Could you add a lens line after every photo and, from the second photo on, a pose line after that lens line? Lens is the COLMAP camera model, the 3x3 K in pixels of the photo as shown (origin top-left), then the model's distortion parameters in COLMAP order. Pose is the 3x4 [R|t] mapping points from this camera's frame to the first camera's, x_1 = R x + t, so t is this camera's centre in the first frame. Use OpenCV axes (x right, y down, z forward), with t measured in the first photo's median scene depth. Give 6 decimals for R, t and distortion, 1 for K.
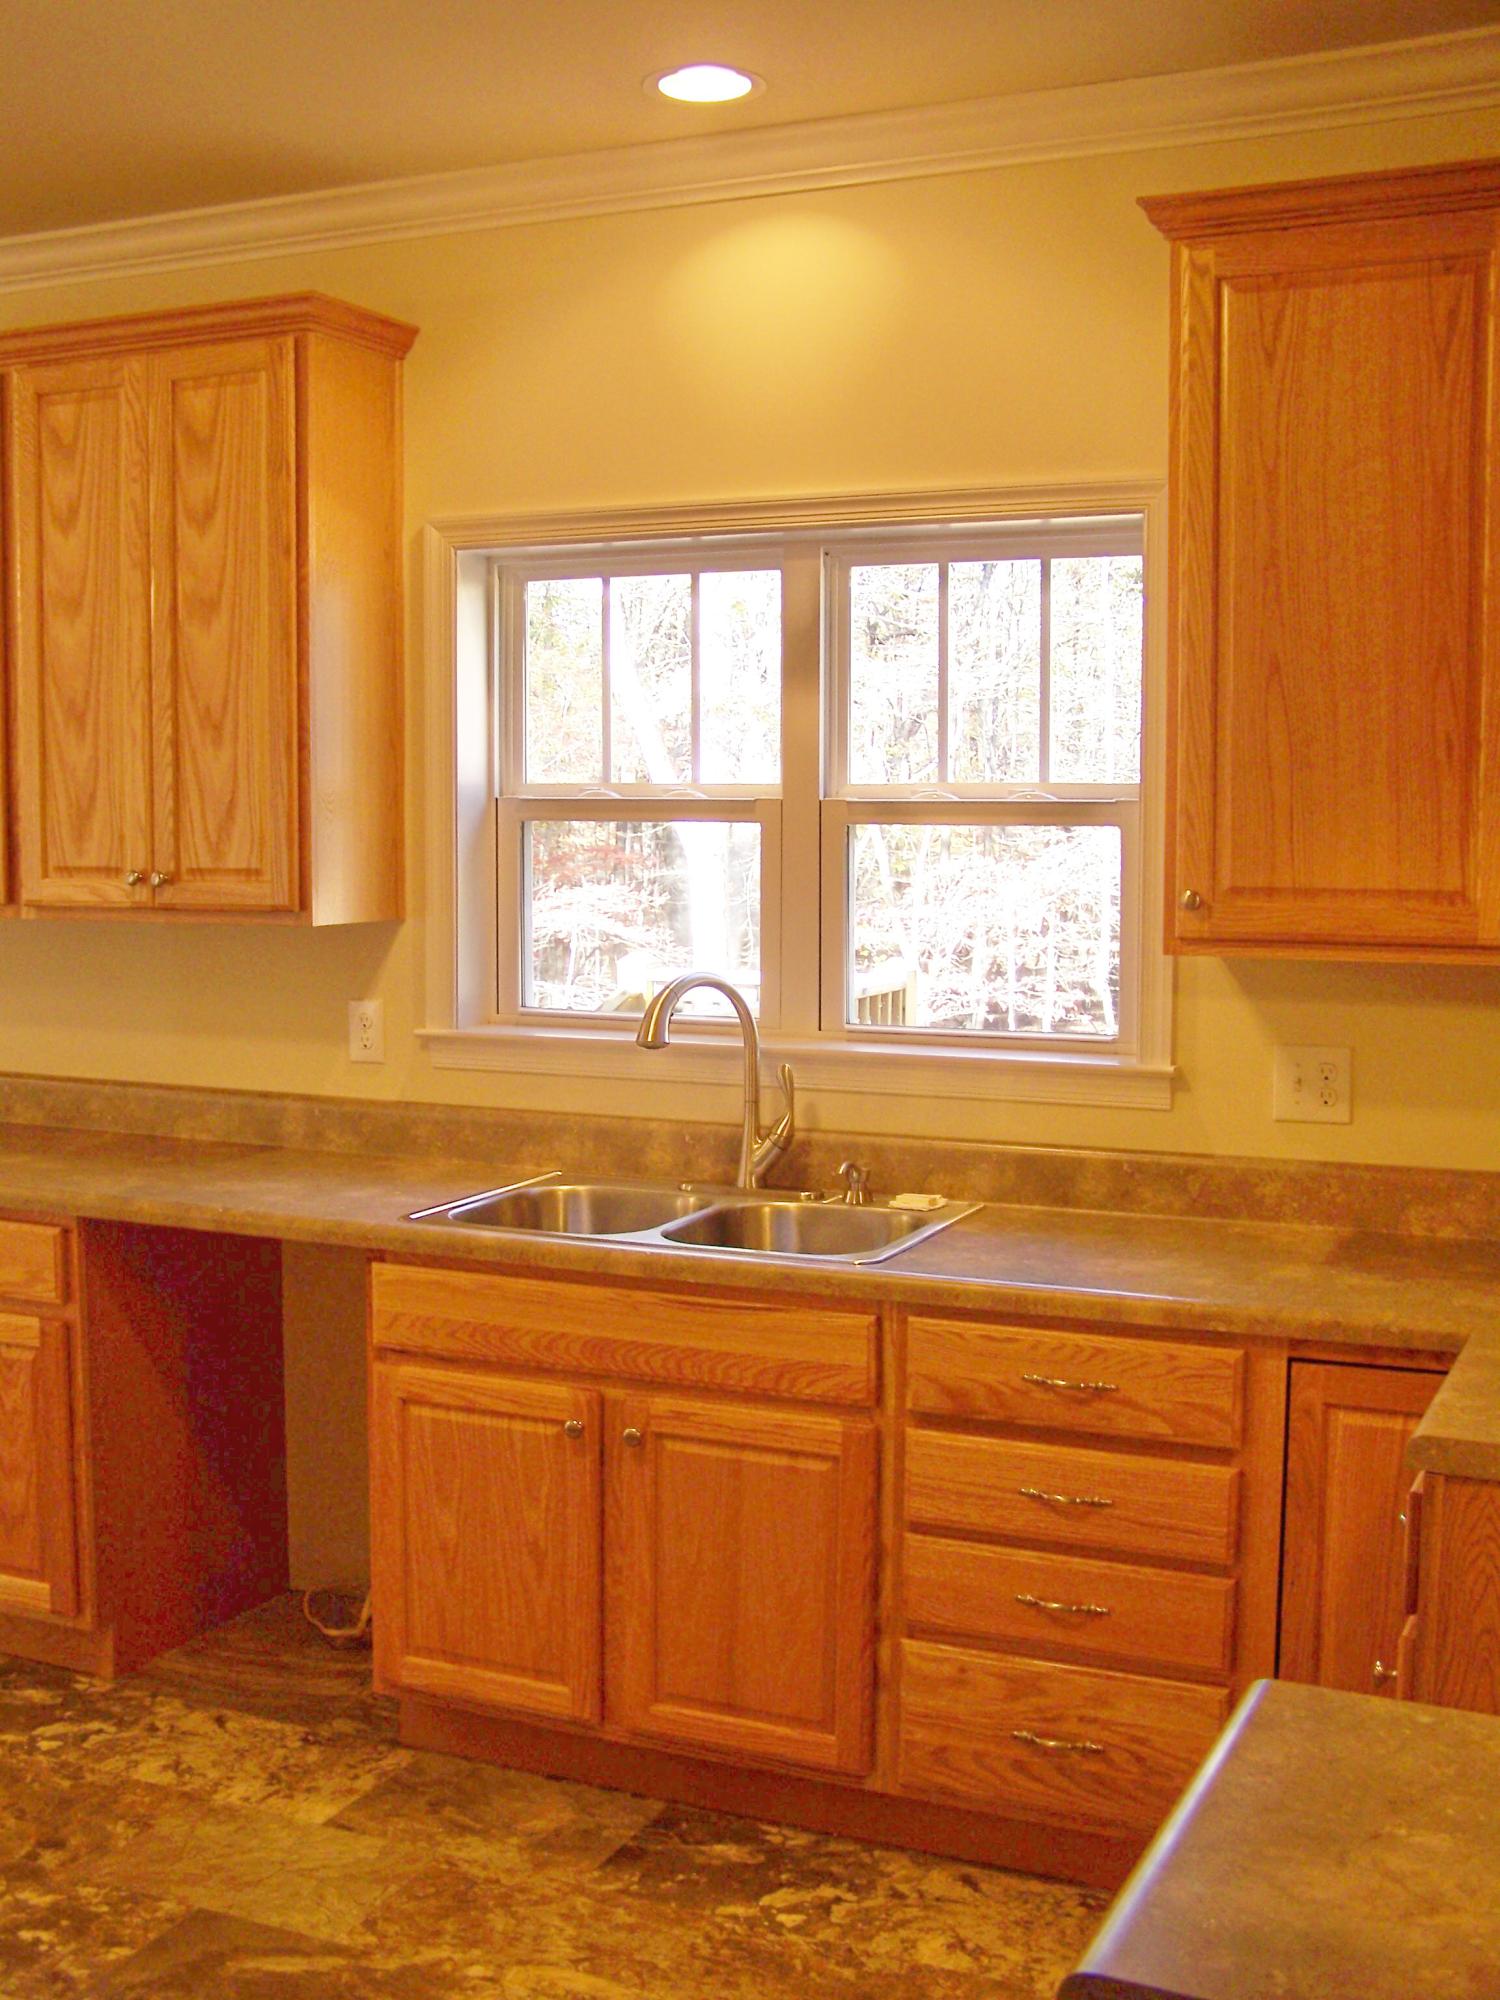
lens RADIAL K [[2245.2, 0, 704.8], [0, 2245.2, 1026.7], [0, 0, 1]] dist [-0.206487, 0.348500]
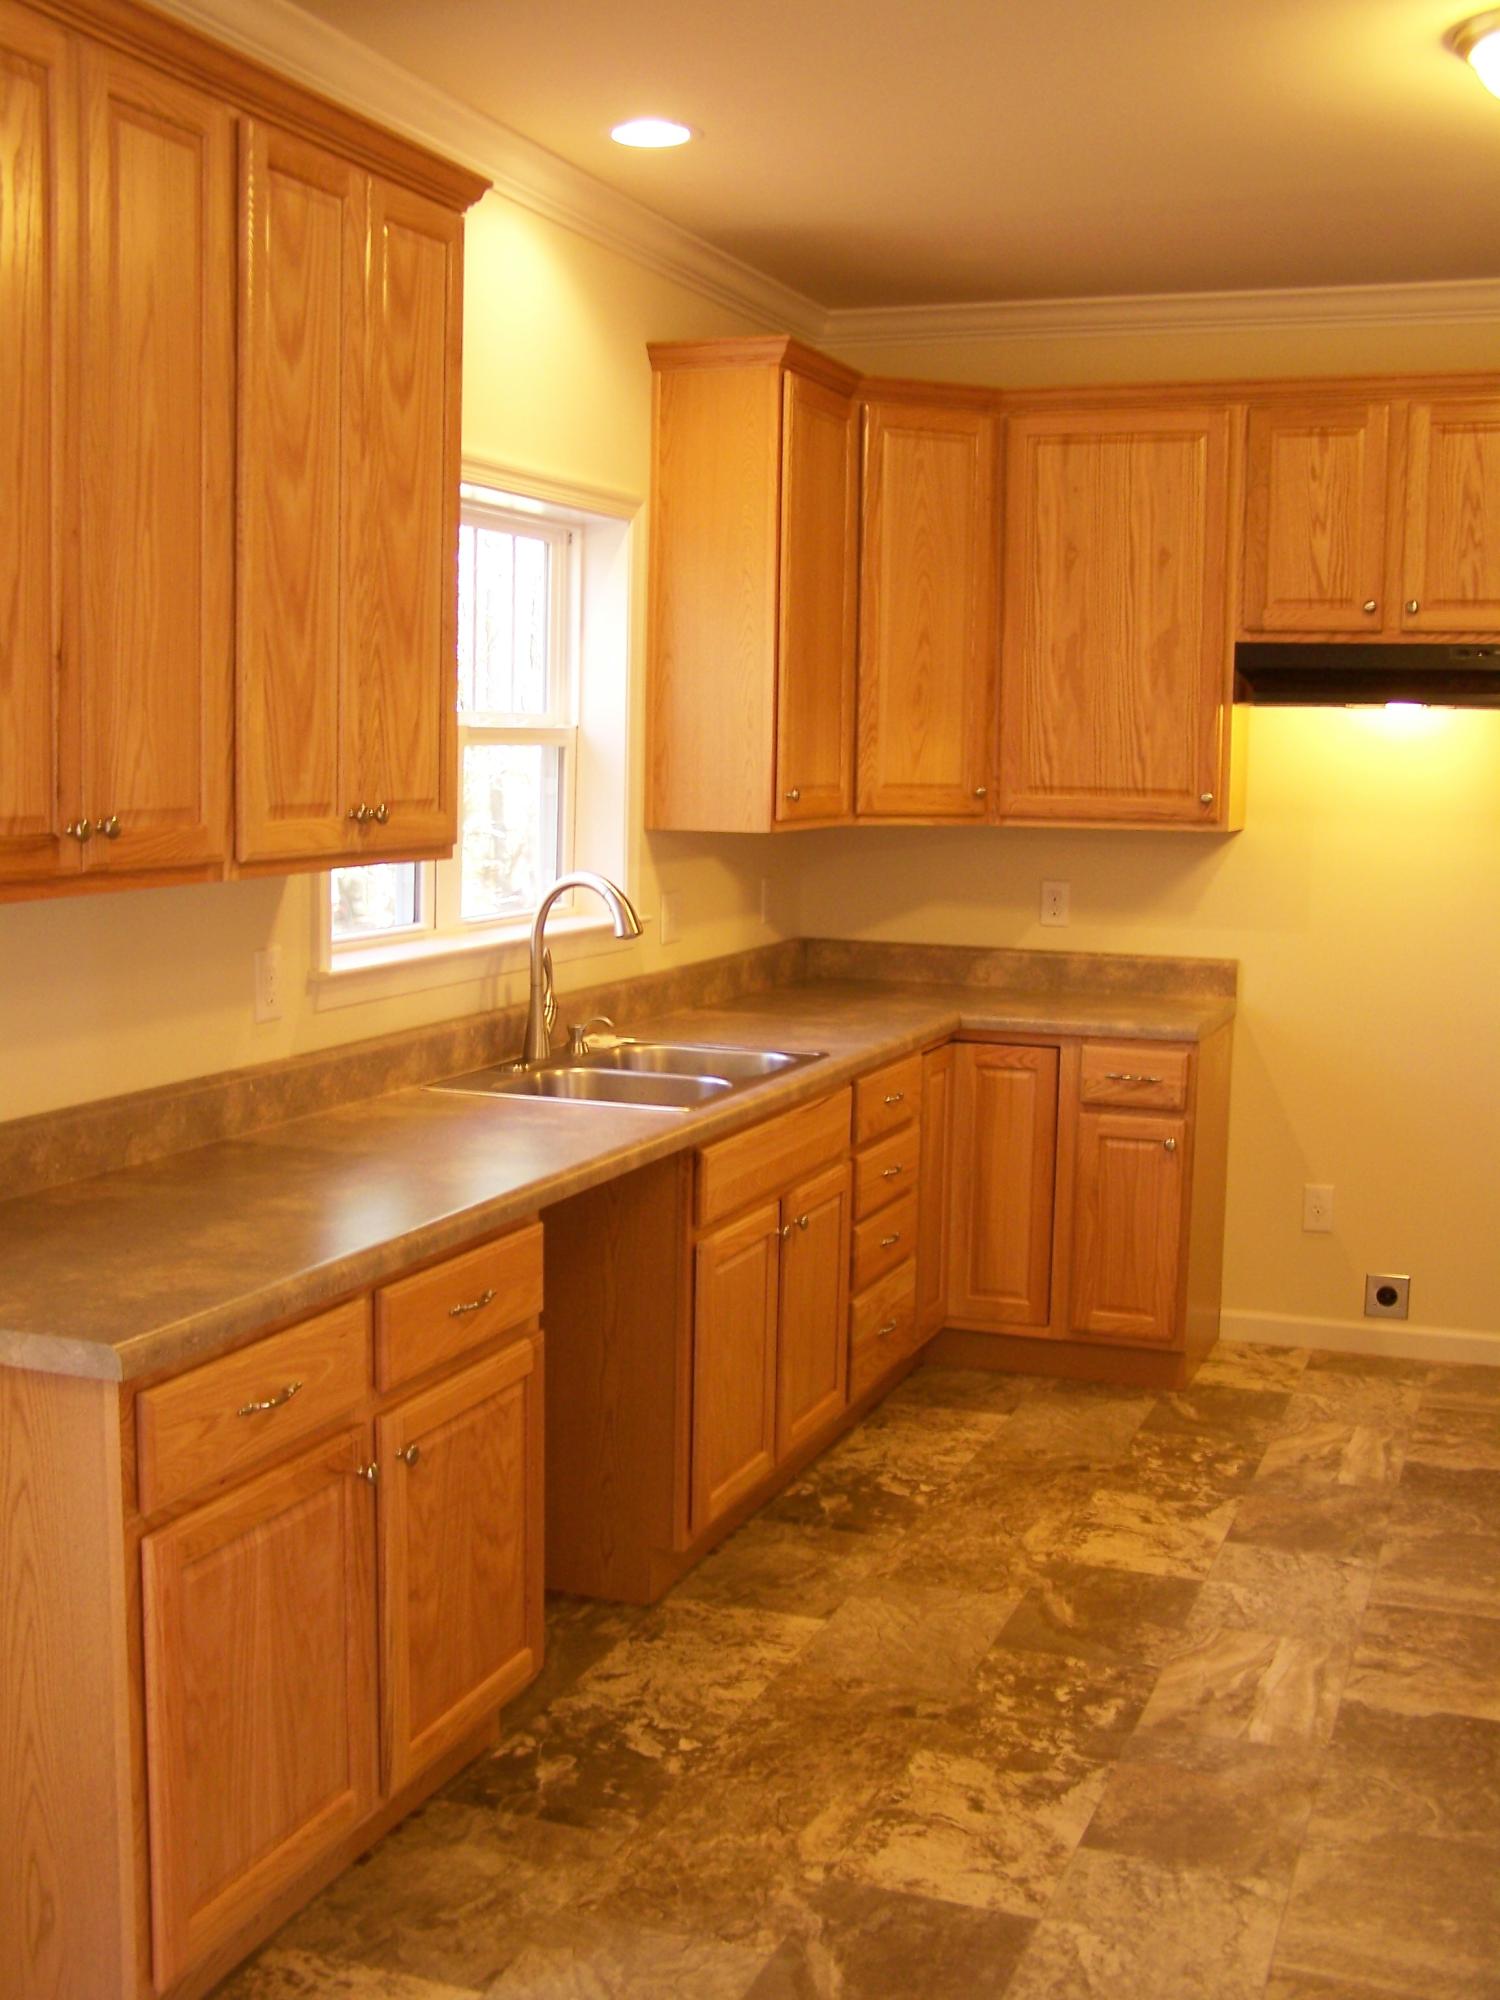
lens RADIAL K [[2276.3, 0, 750.0], [0, 2276.3, 1000.0], [0, 0, 1]] dist [-0.179279, 0.341182]
pose [[-0.077029, -0.120387, 0.989734, -1.273293], [0.073094, 0.989330, 0.126026, -0.109034], [-0.994346, 0.082051, -0.067408, 1.065354]]
